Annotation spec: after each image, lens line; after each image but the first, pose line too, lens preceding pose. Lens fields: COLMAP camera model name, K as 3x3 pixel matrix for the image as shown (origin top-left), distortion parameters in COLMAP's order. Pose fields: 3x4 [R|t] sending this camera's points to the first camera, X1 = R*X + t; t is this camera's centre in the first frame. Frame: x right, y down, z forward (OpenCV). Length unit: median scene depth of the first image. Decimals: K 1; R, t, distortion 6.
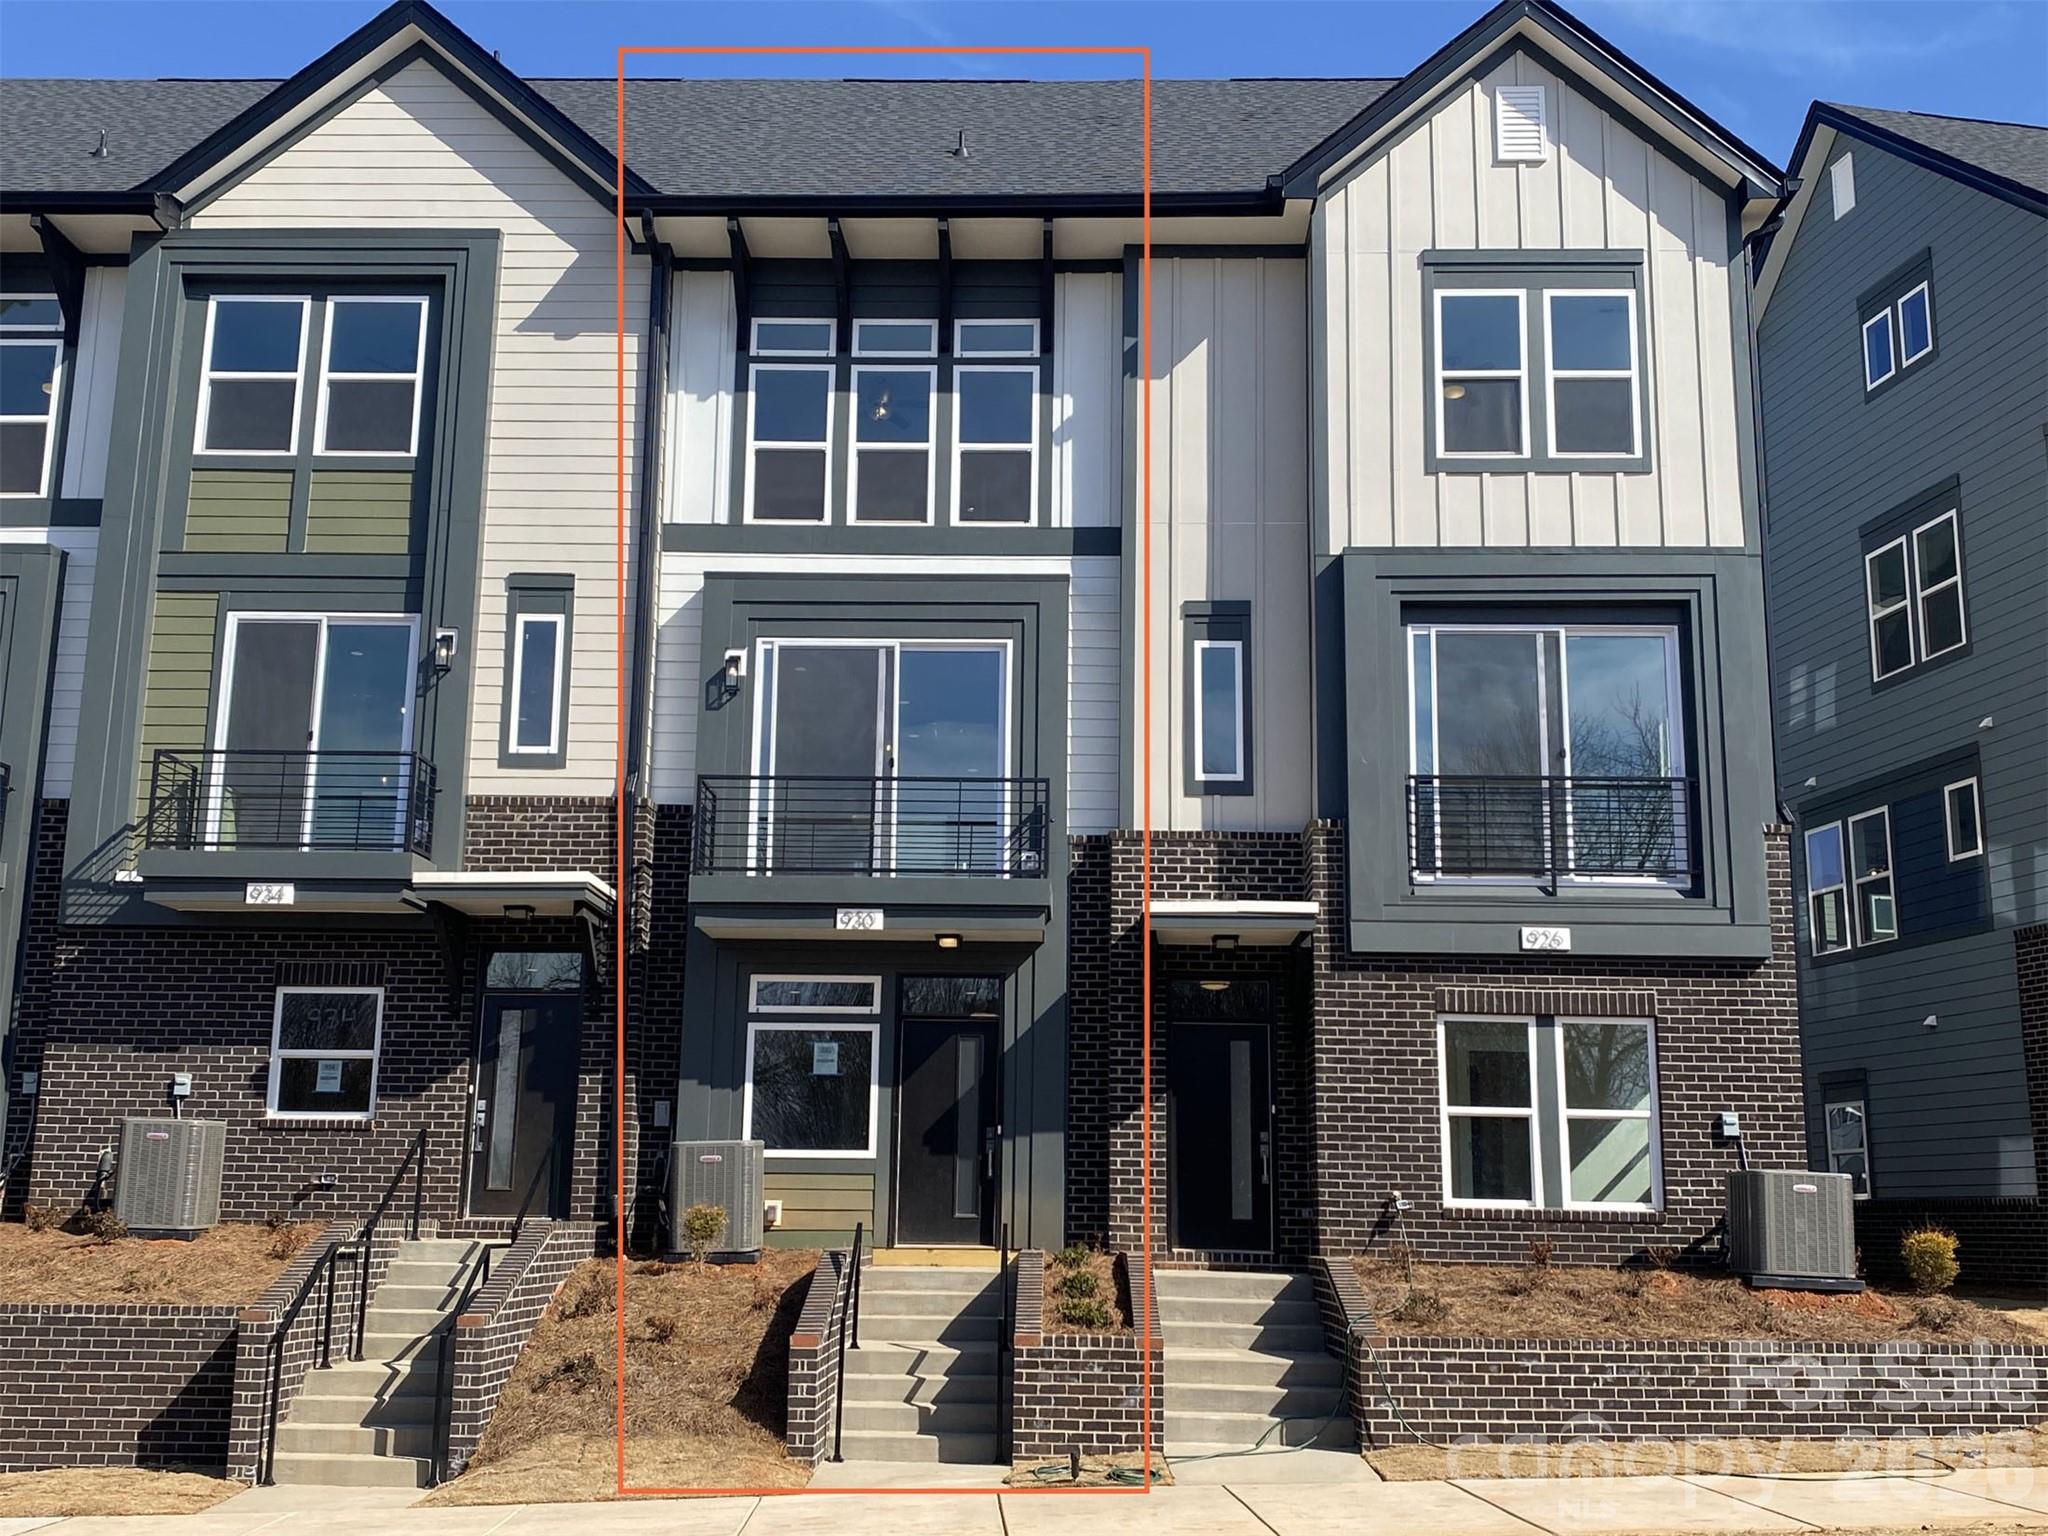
lens RADIAL K [[2172.4, 0, 1024.0], [0, 2172.4, 768.0], [0, 0, 1]] dist [0.224774, -0.773807]
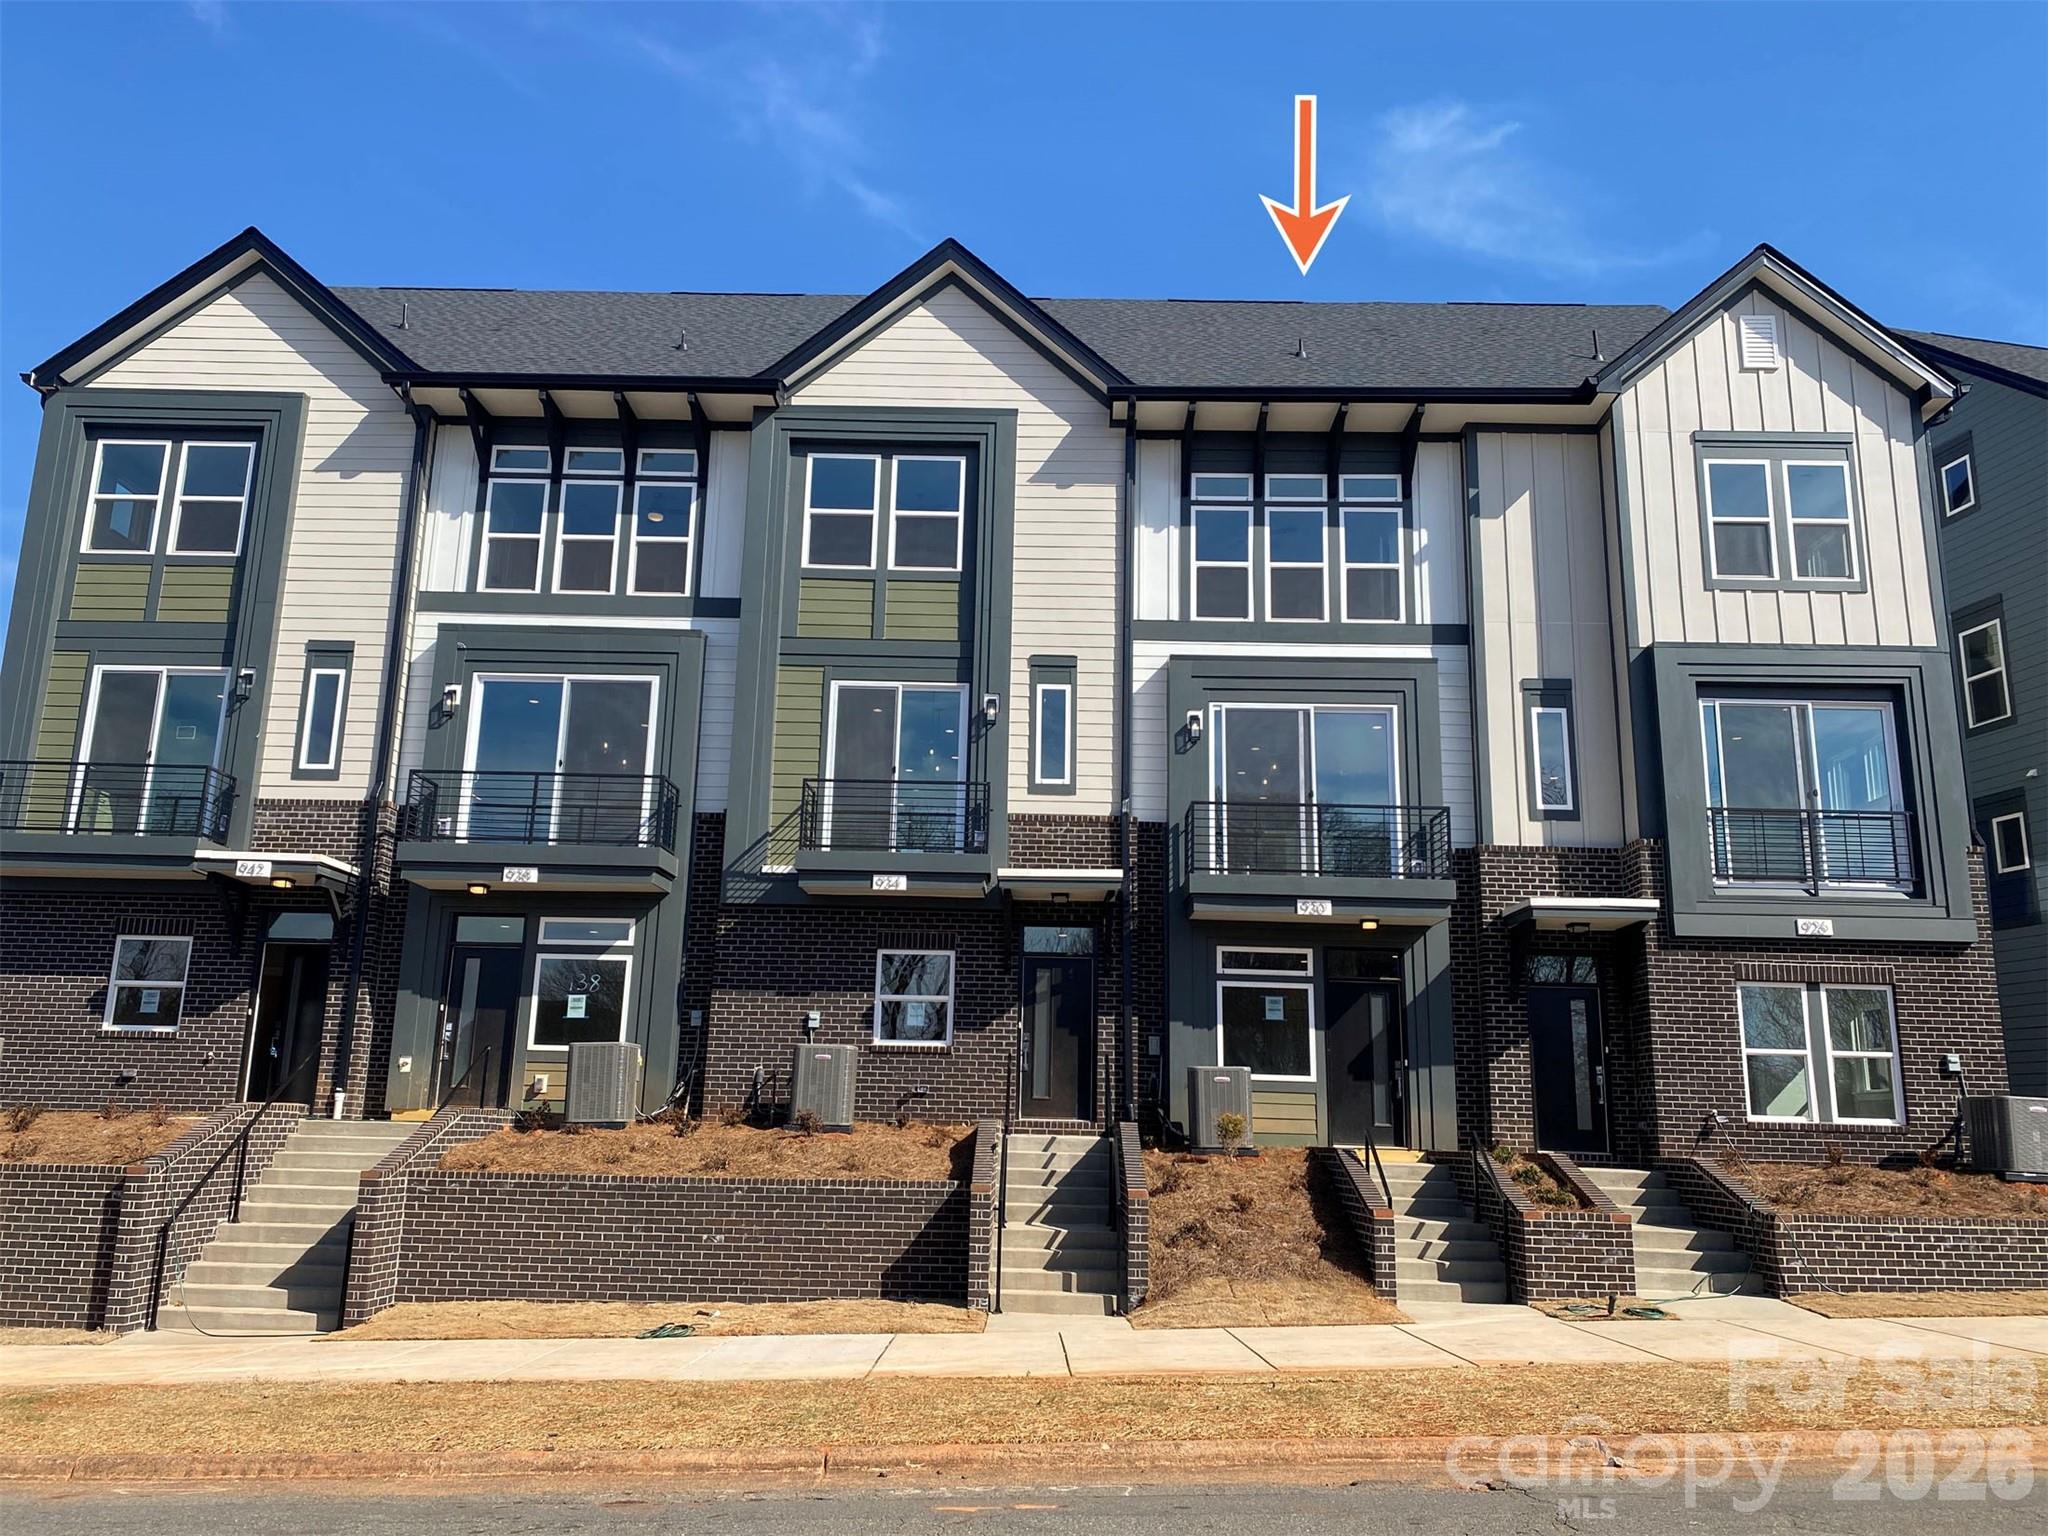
lens RADIAL K [[1602.7, 0, 1025.1], [0, 1602.7, 753.0], [0, 0, 1]] dist [0.047989, -0.075385]
pose [[0.999930, 0.011599, 0.002268, -0.246825], [-0.011538, 0.999620, -0.025020, -0.000690], [-0.002558, 0.024992, 0.999684, -0.015298]]
